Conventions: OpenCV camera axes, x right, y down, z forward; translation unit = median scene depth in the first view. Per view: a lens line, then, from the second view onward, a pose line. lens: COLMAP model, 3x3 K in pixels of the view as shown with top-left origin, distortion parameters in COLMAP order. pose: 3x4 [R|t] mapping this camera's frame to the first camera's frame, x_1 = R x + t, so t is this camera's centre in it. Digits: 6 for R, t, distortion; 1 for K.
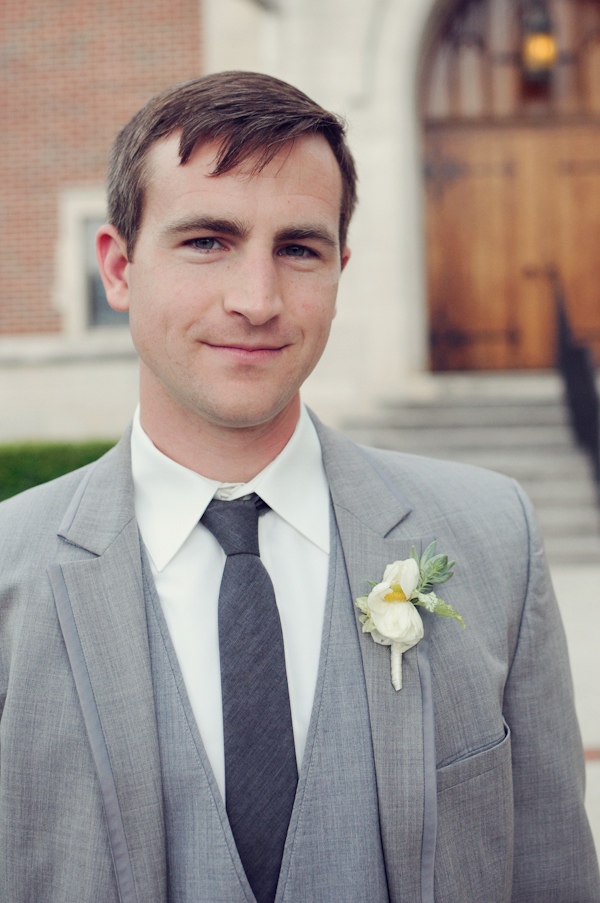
lens RADIAL K [[1343.9, 0, 299.2], [0, 1343.9, 452.1], [0, 0, 1]] dist [-0.249781, 0.000000]
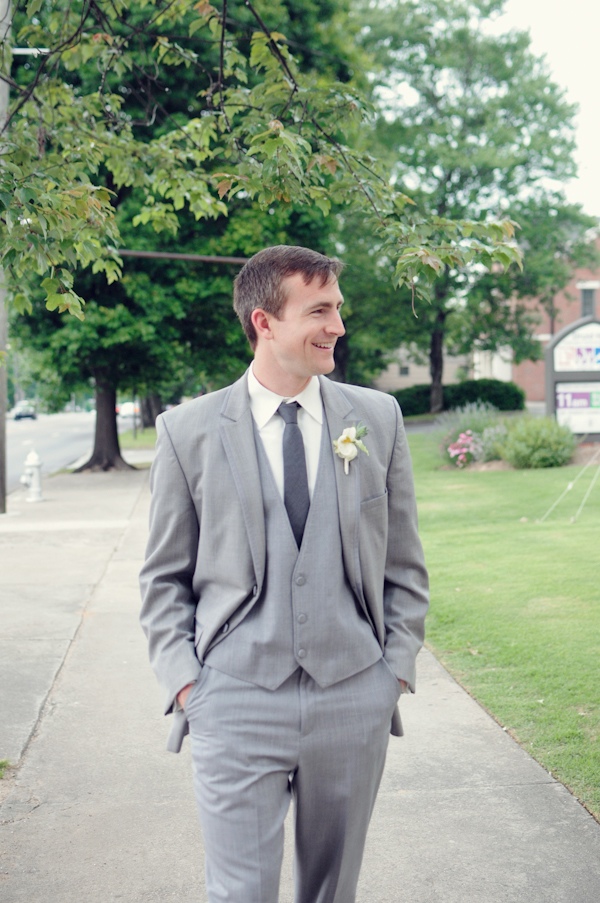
lens RADIAL K [[1343.9, 0, 300.3], [0, 1343.9, 451.3], [0, 0, 1]] dist [-0.249781, 0.000000]
pose [[0.998592, 0.034841, 0.040001, -0.132623], [-0.037034, 0.997774, 0.055462, -0.019391], [-0.037979, -0.056865, 0.997659, -1.735026]]
